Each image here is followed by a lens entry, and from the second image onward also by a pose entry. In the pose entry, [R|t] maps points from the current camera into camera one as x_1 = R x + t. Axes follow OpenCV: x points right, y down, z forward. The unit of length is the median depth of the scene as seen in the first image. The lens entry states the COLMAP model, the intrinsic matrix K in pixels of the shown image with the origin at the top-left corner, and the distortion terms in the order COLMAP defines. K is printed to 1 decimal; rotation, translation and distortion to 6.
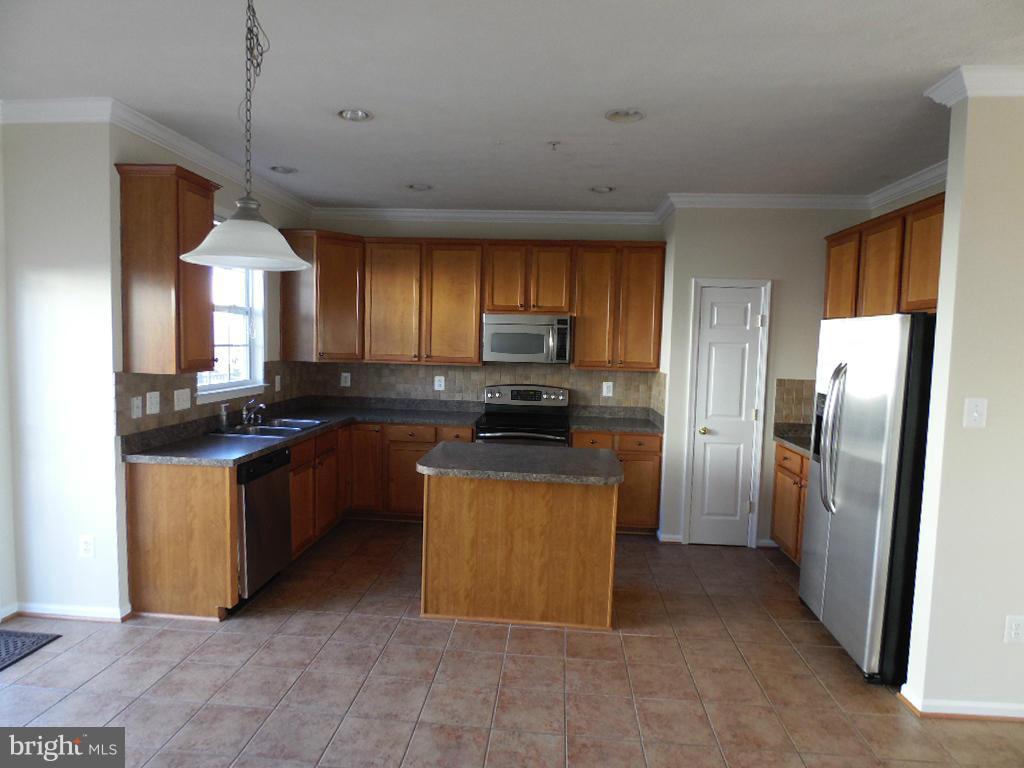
lens RADIAL K [[622.6, 0, 512.0], [0, 622.6, 384.0], [0, 0, 1]] dist [-0.007222, 0.000063]
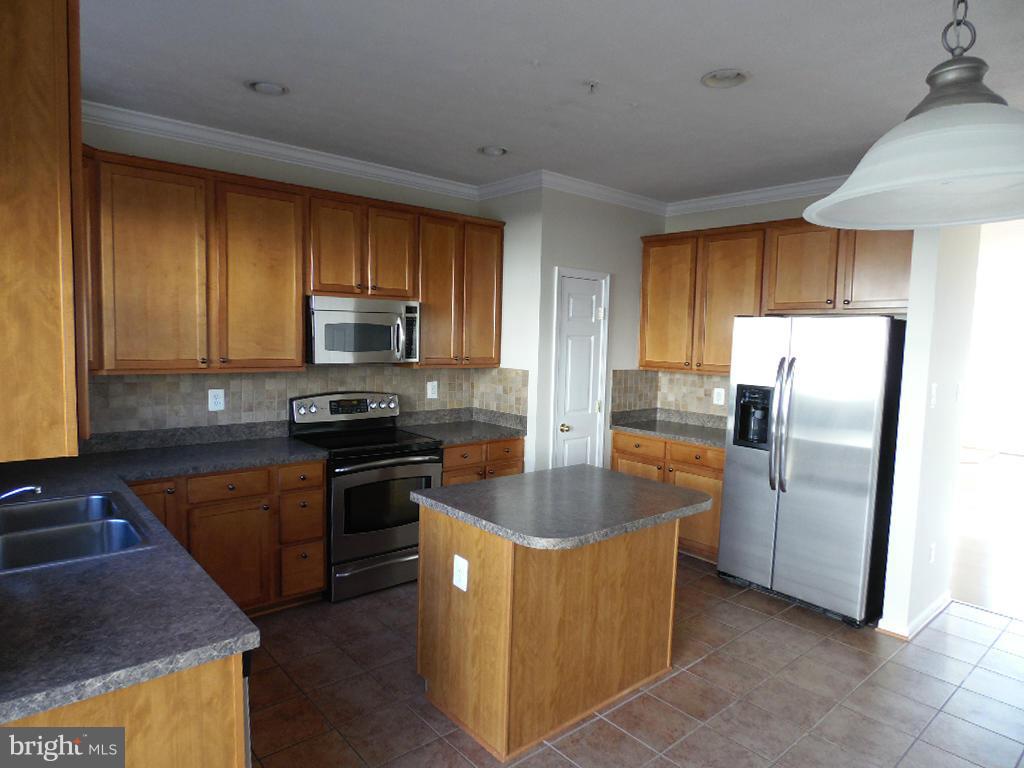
lens RADIAL K [[622.6, 0, 512.0], [0, 622.6, 384.0], [0, 0, 1]] dist [-0.007222, 0.000063]
pose [[0.702353, -0.066816, 0.708686, -0.390695], [0.043270, 0.997751, 0.051186, -0.041006], [-0.710512, -0.005286, 0.703665, 0.355392]]
